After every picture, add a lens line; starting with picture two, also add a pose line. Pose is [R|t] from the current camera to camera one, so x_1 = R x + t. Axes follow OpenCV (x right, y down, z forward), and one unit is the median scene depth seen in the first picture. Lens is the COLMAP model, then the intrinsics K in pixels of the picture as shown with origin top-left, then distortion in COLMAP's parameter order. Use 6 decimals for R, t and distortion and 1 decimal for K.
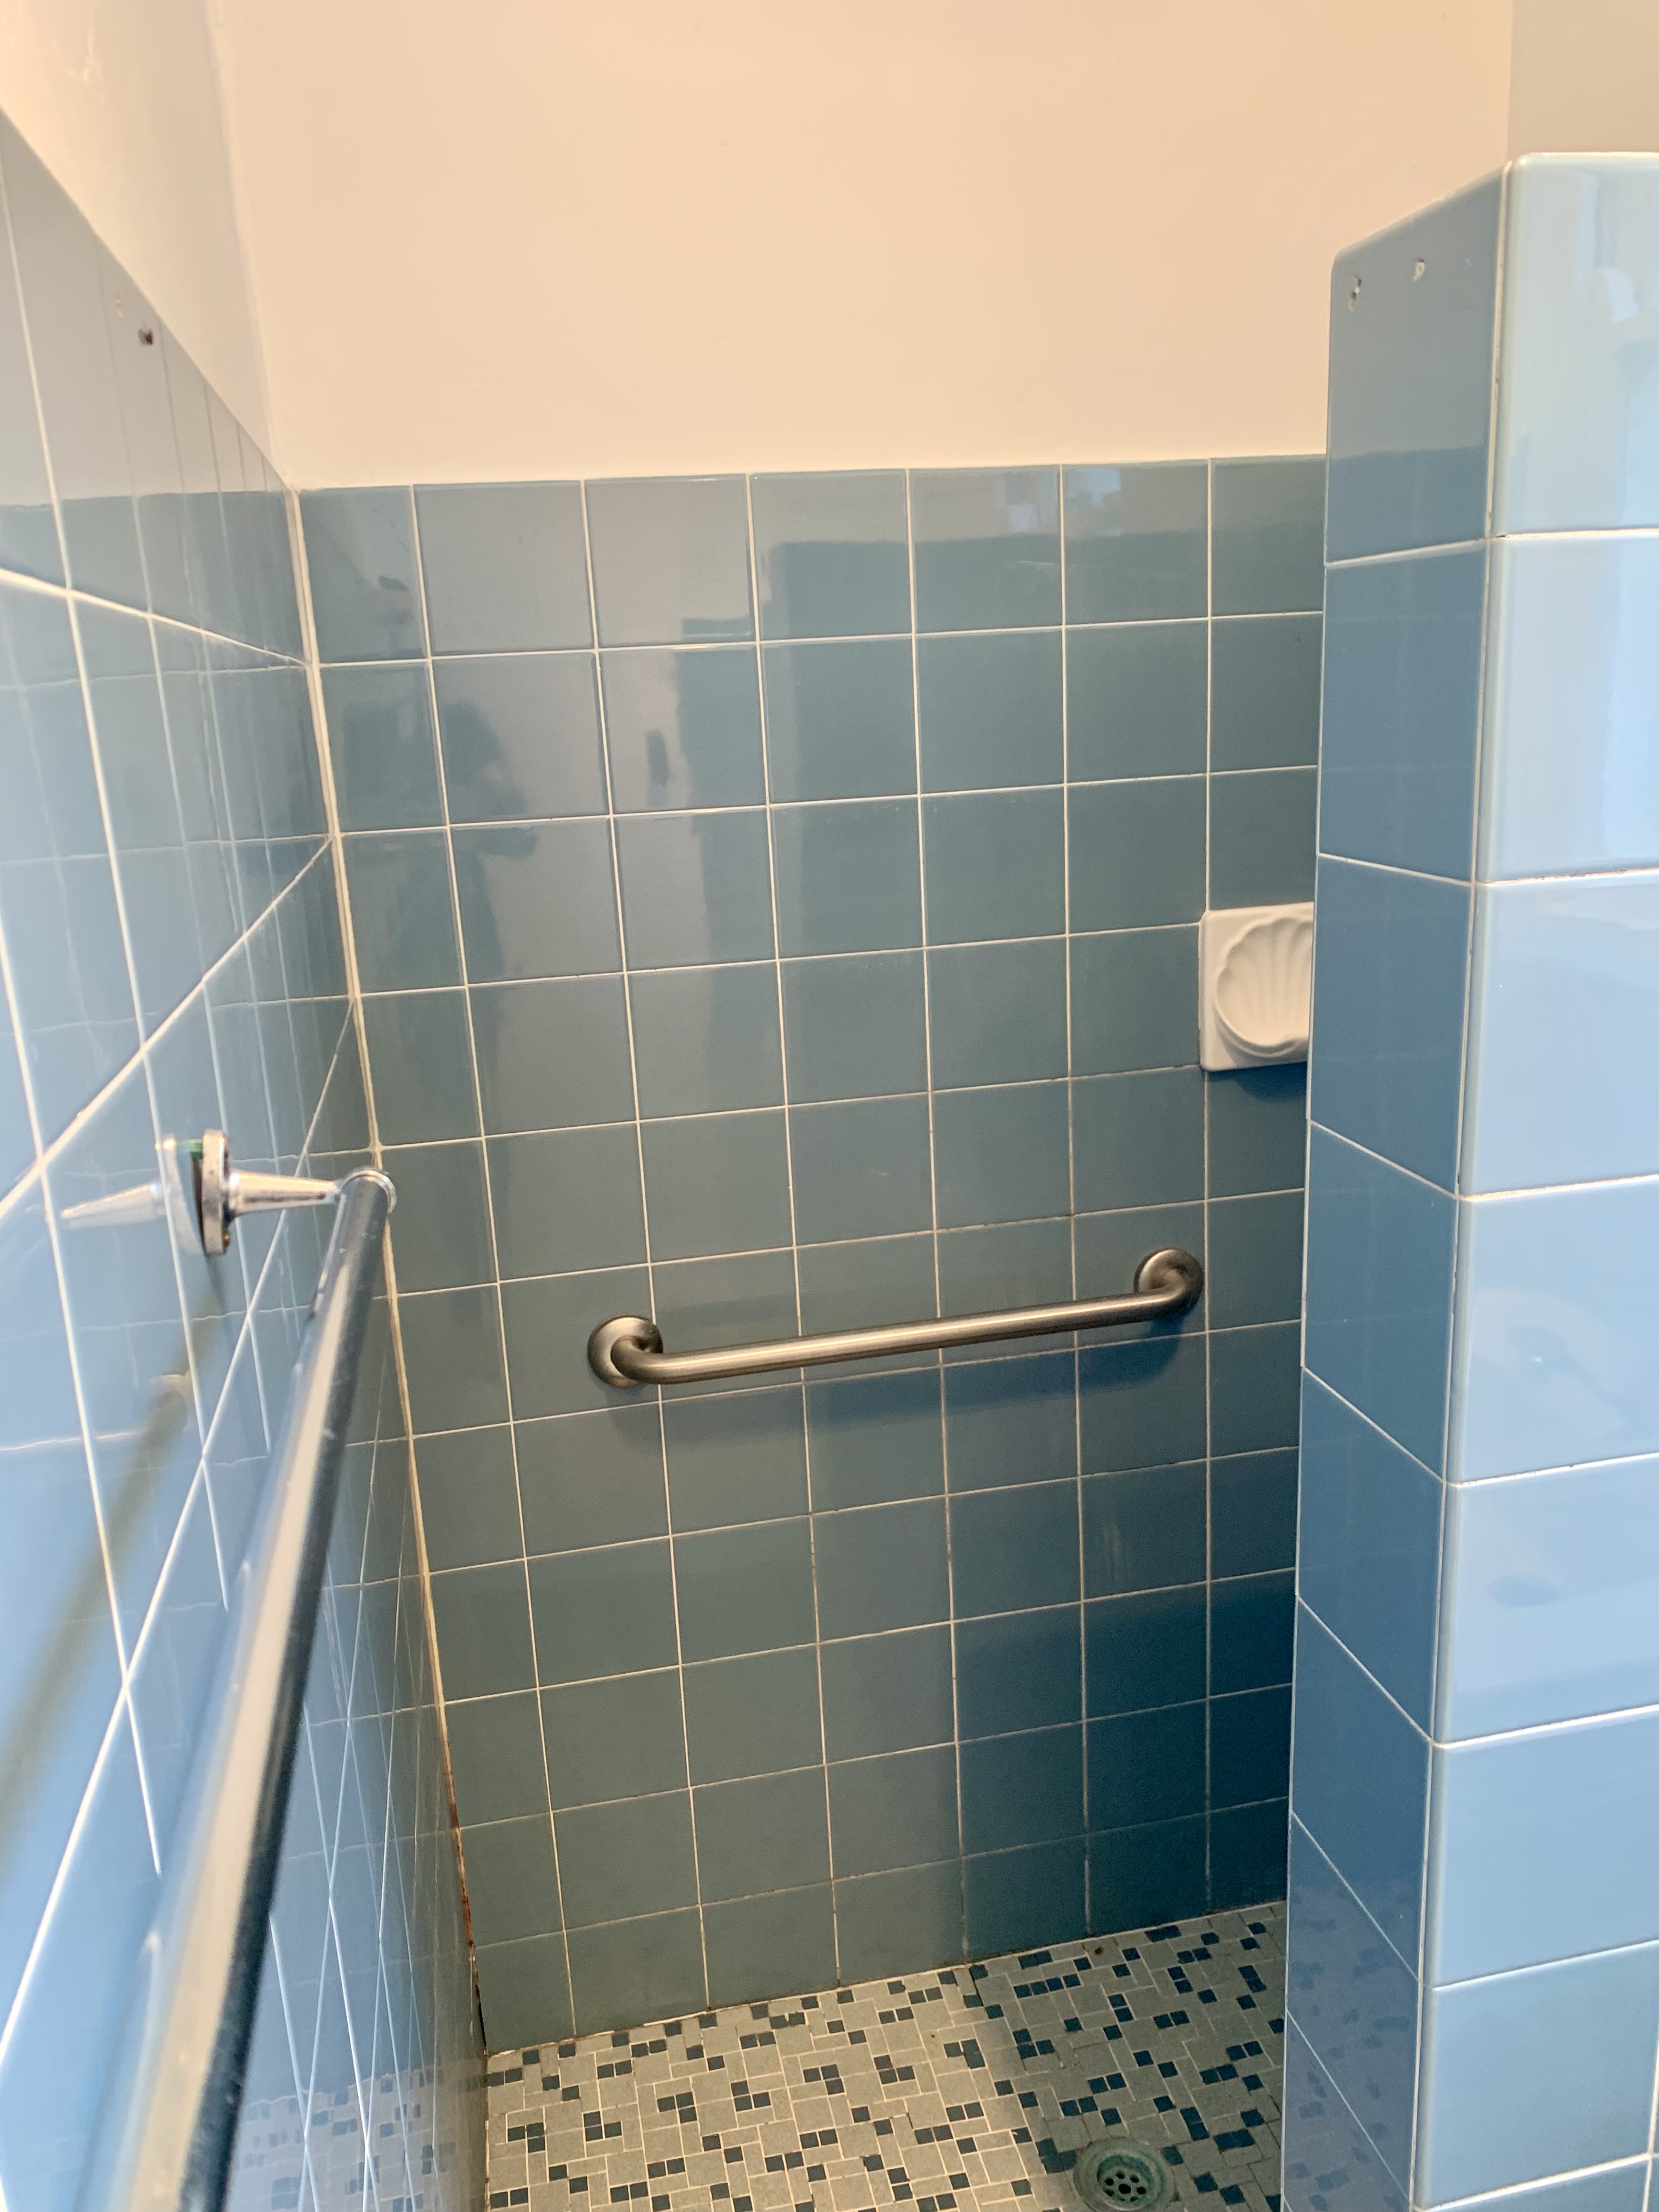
lens RADIAL K [[1708.5, 0, 827.8], [0, 1708.5, 1097.4], [0, 0, 1]] dist [-0.001374, -0.012921]
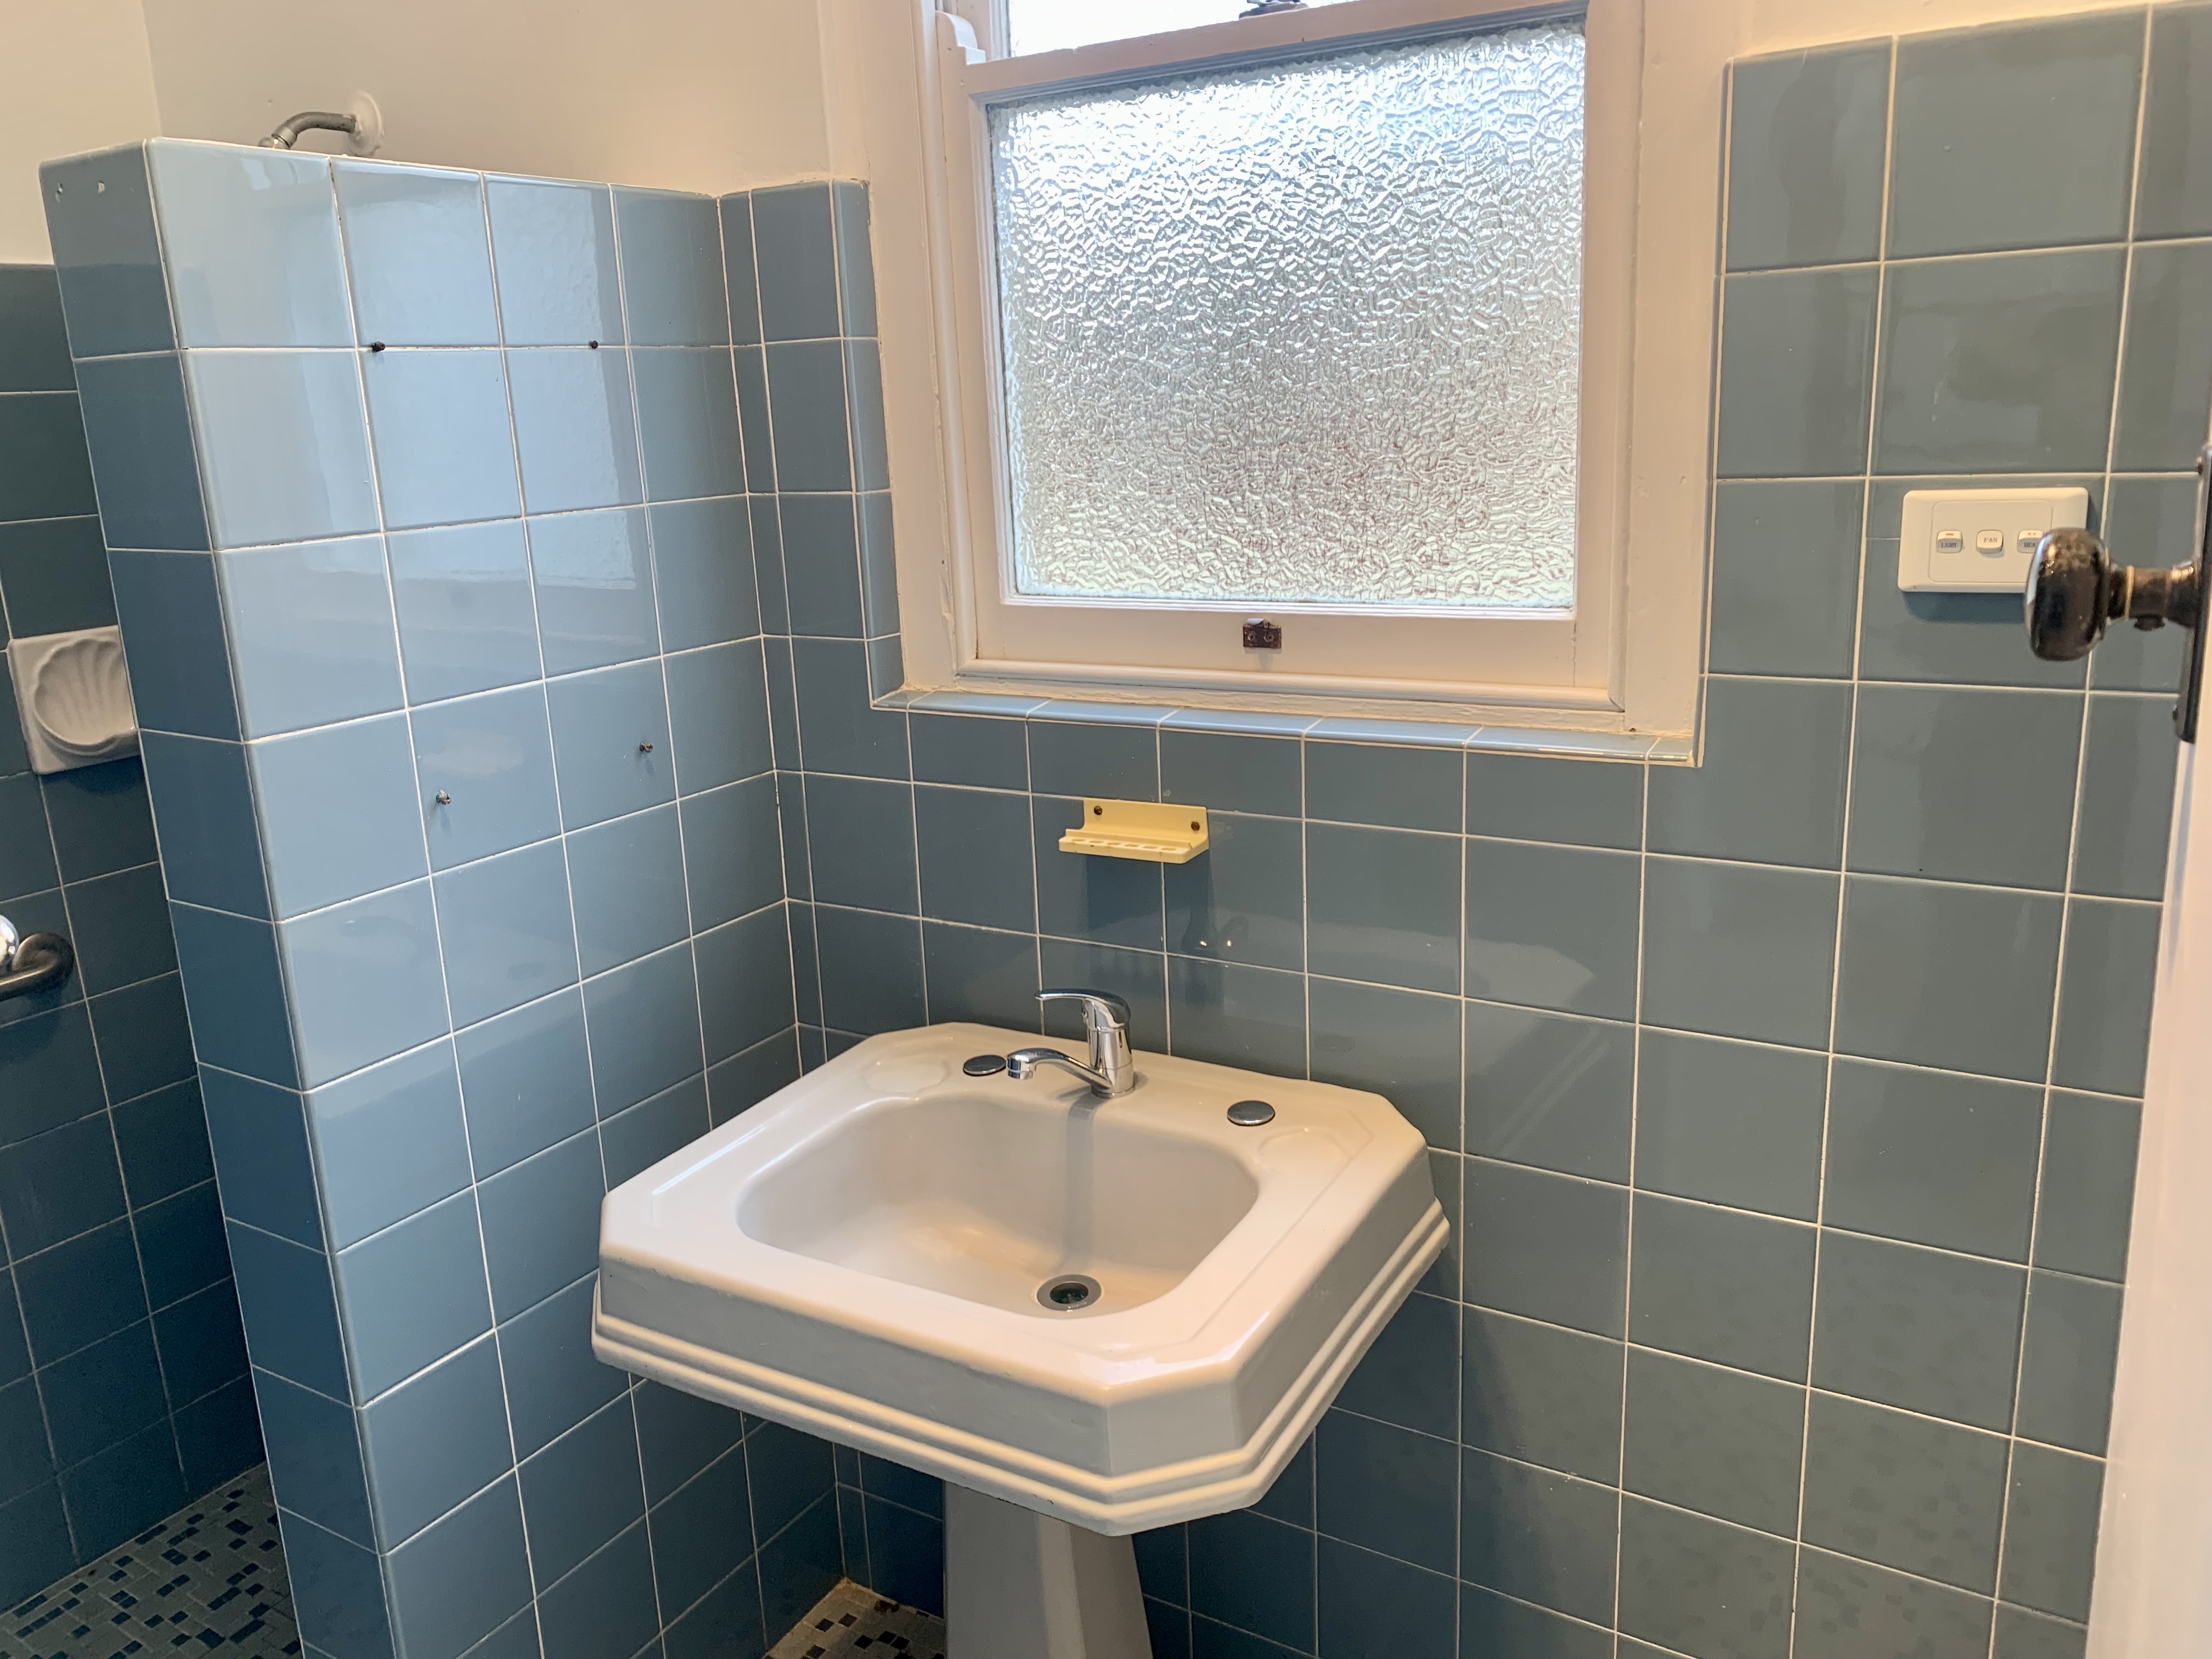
lens RADIAL K [[1798.9, 0, 1106.0], [0, 1798.9, 829.5], [0, 0, 1]] dist [0.017163, -0.012337]
pose [[0.703906, -0.159372, 0.692183, -0.129535], [0.185897, 0.981871, 0.037026, 0.112555], [-0.685535, 0.102612, 0.720772, -0.400774]]
